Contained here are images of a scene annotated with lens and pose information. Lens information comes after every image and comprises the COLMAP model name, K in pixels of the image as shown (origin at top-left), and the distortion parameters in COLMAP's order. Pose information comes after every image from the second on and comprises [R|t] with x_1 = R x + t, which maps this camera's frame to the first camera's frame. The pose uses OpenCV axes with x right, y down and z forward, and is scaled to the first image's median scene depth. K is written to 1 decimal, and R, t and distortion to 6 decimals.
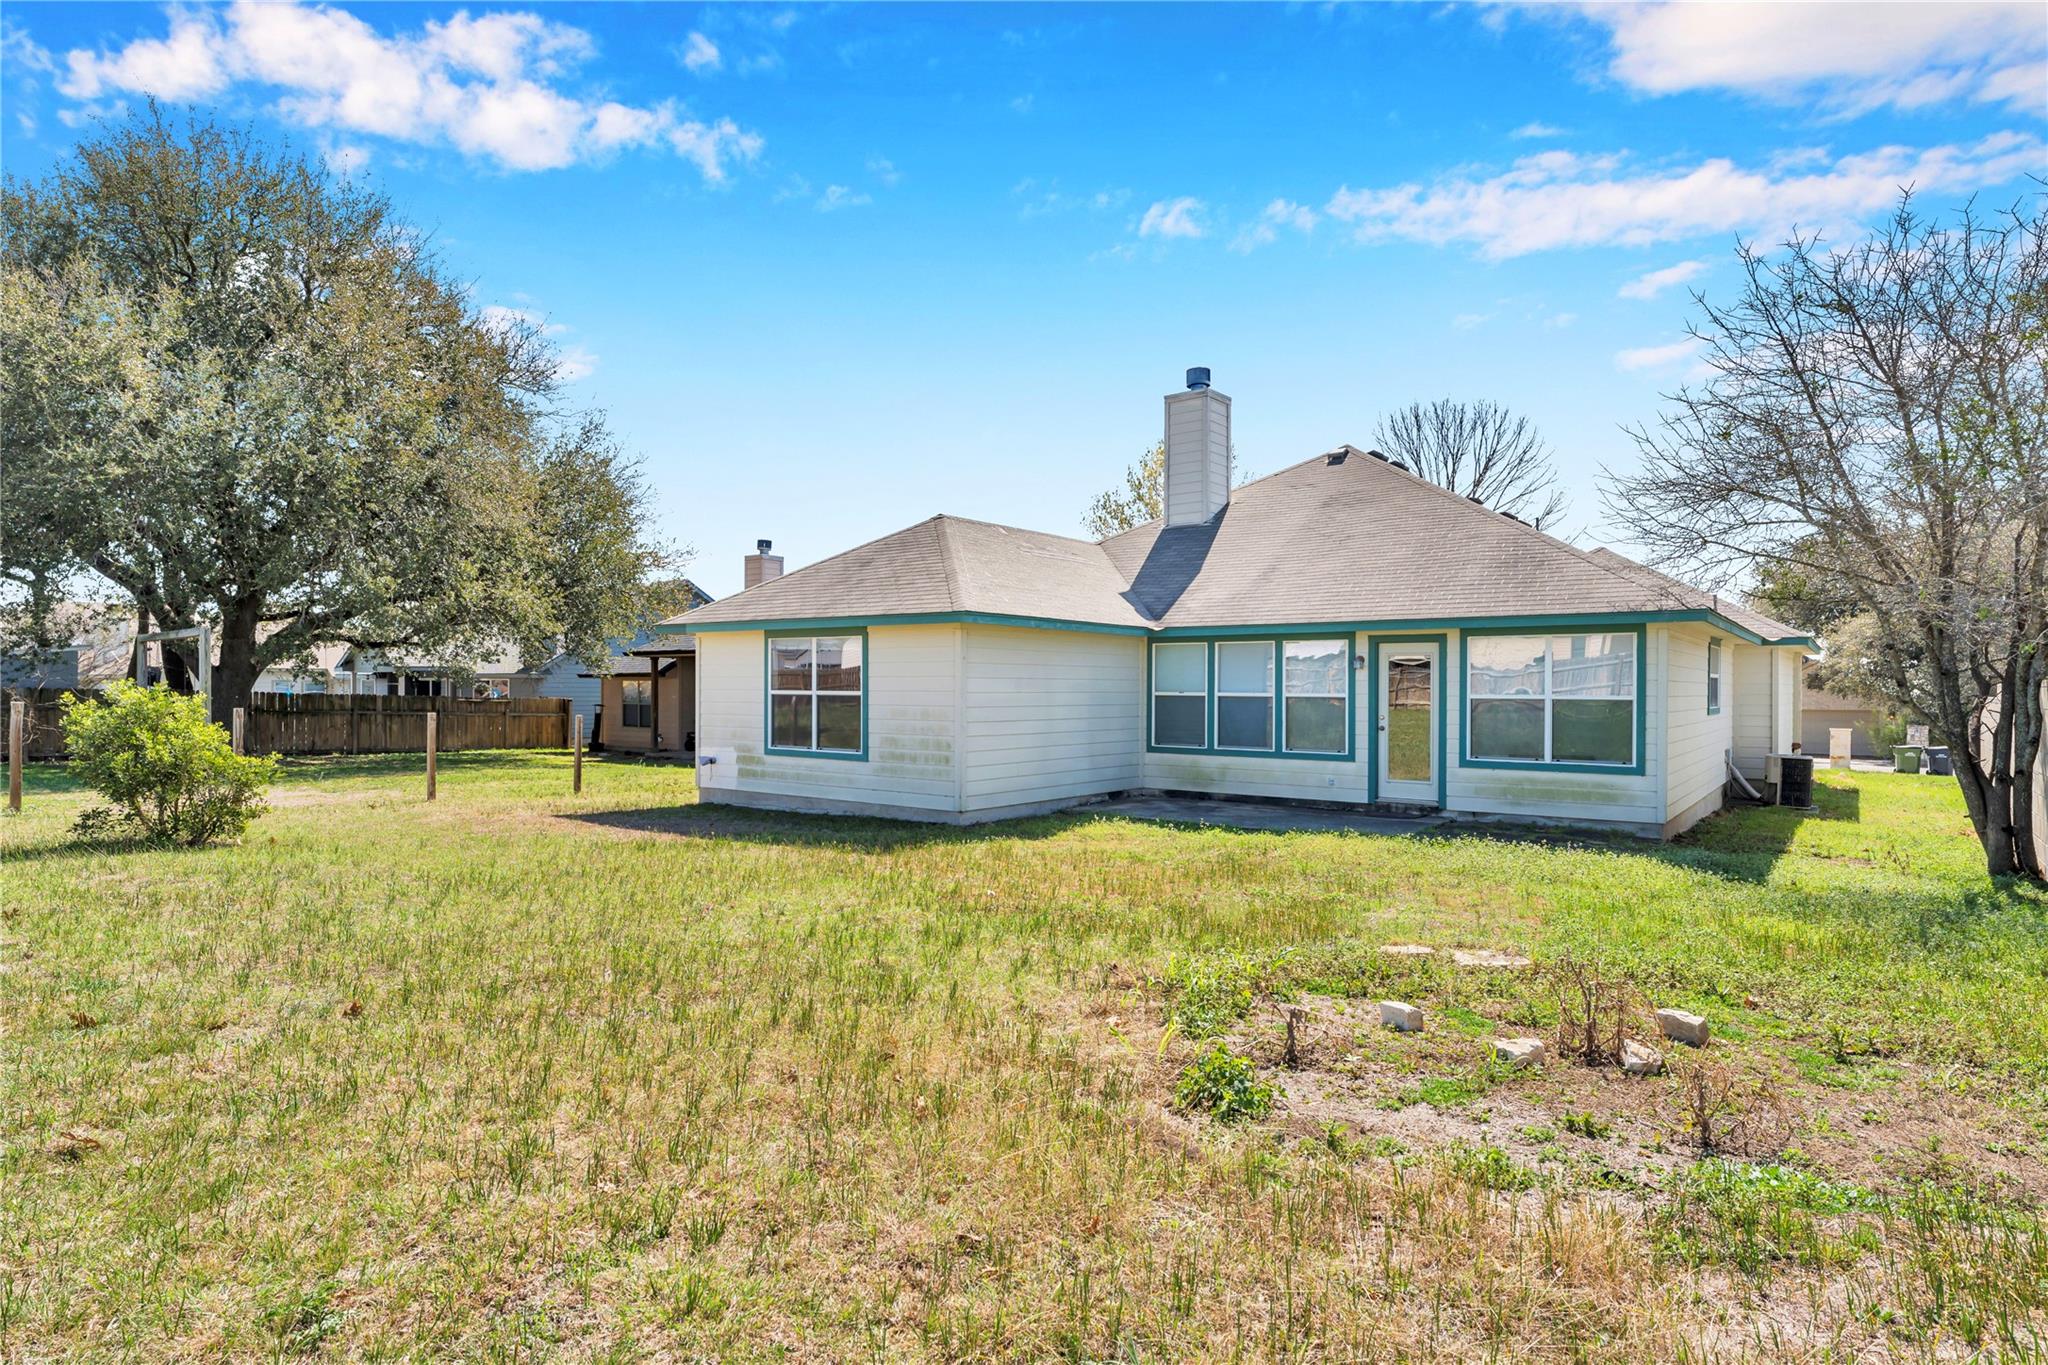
lens RADIAL K [[1086.4, 0, 1024.0], [0, 1086.4, 682.5], [0, 0, 1]] dist [-0.002930, -0.000432]
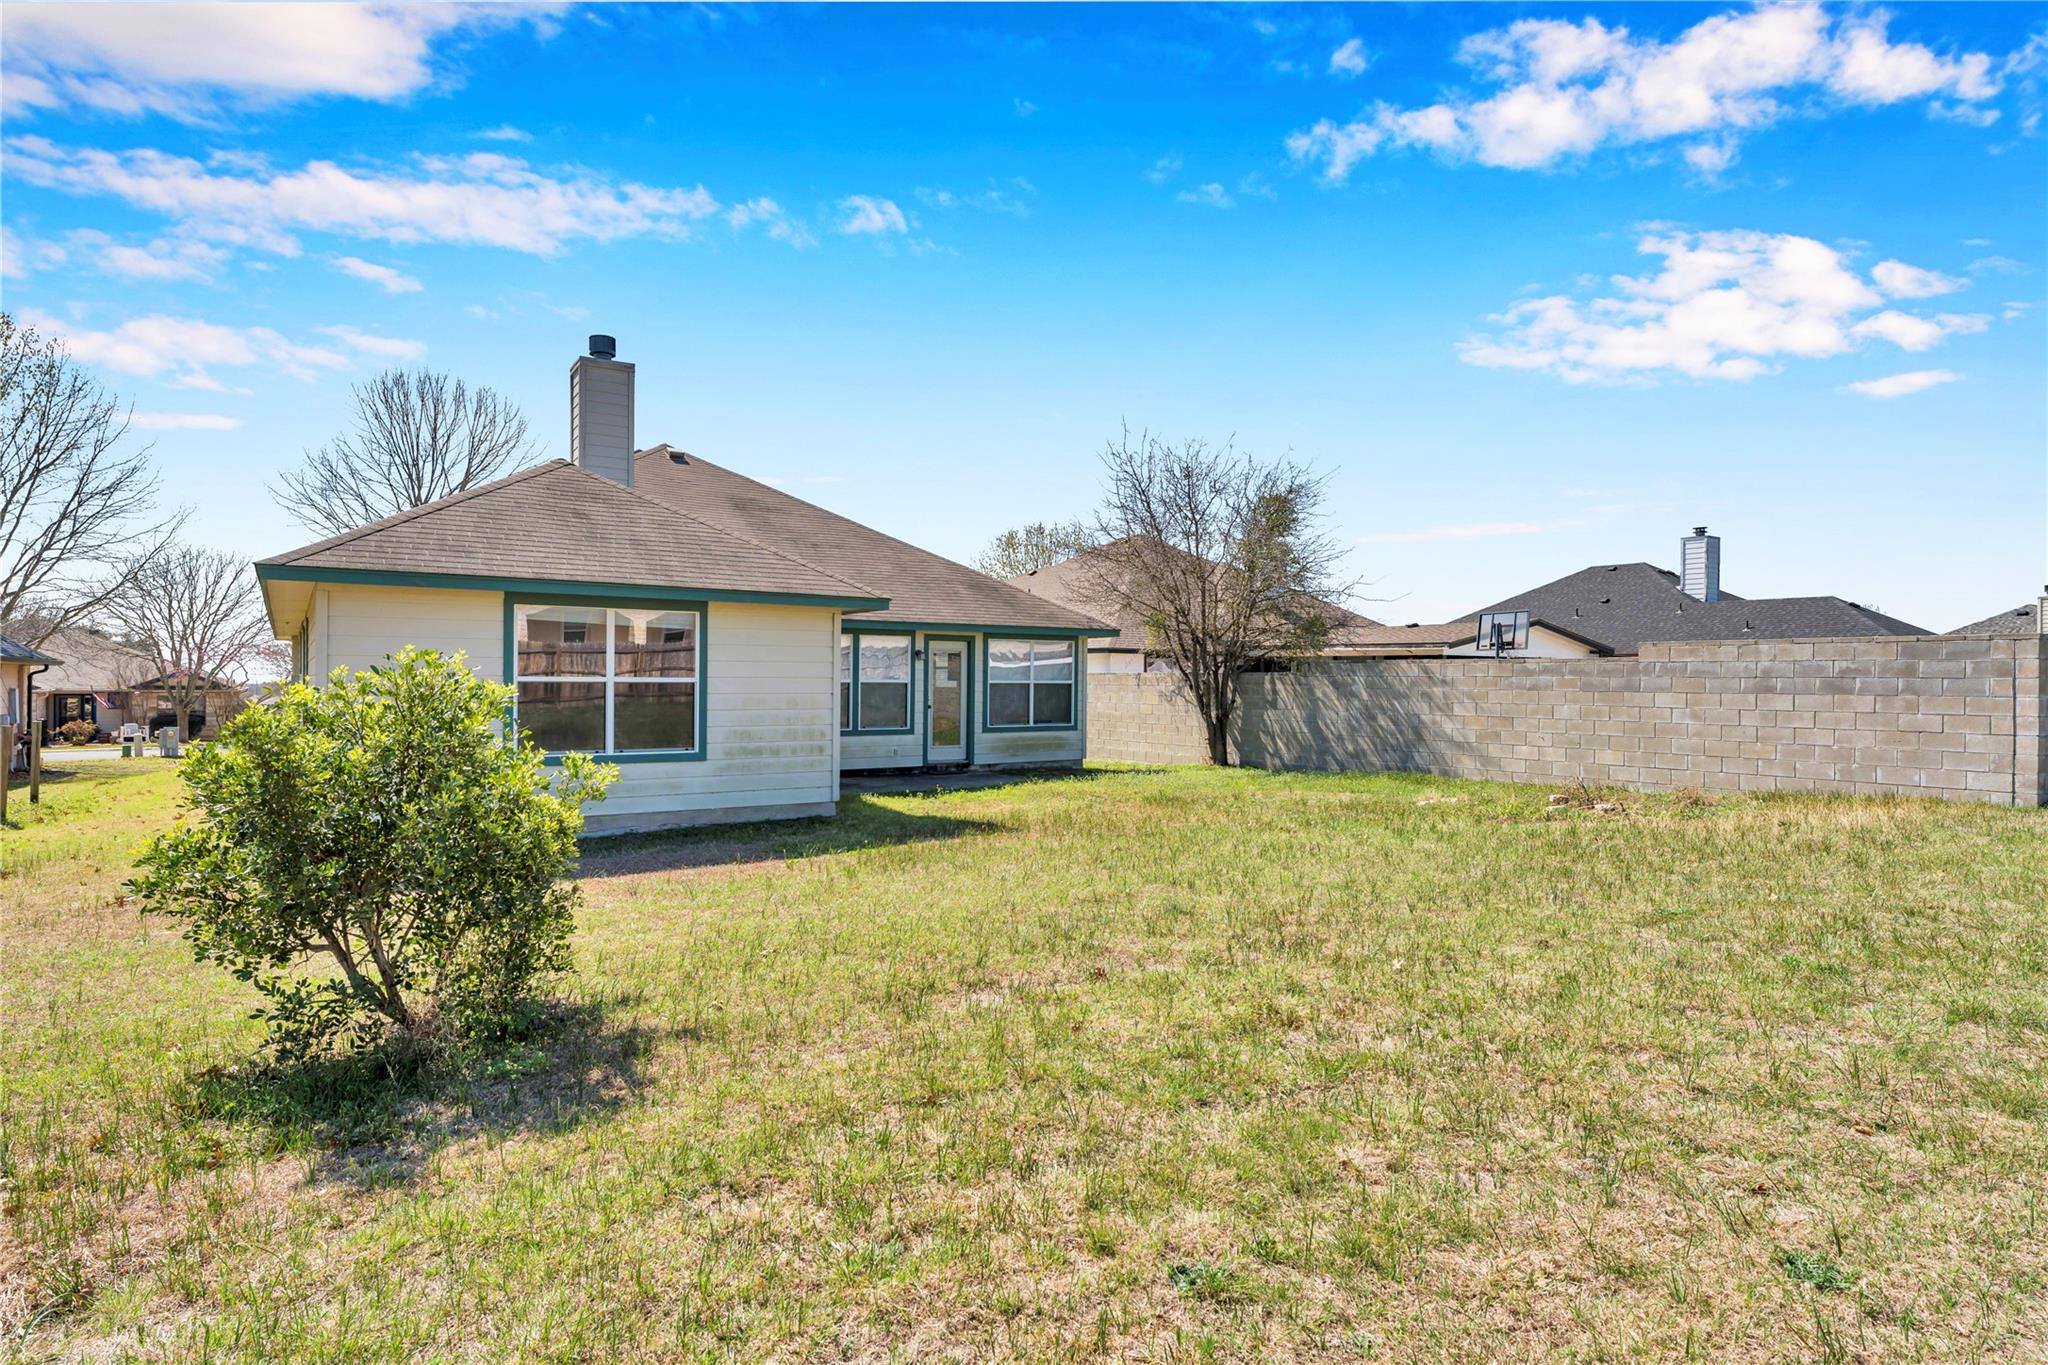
lens RADIAL K [[1086.4, 0, 1024.0], [0, 1086.4, 682.5], [0, 0, 1]] dist [-0.002930, -0.000432]
pose [[0.320797, -0.003984, 0.947140, -0.856102], [-0.007672, 0.999947, 0.006804, 0.004037], [-0.947117, -0.009449, 0.320750, 0.487939]]
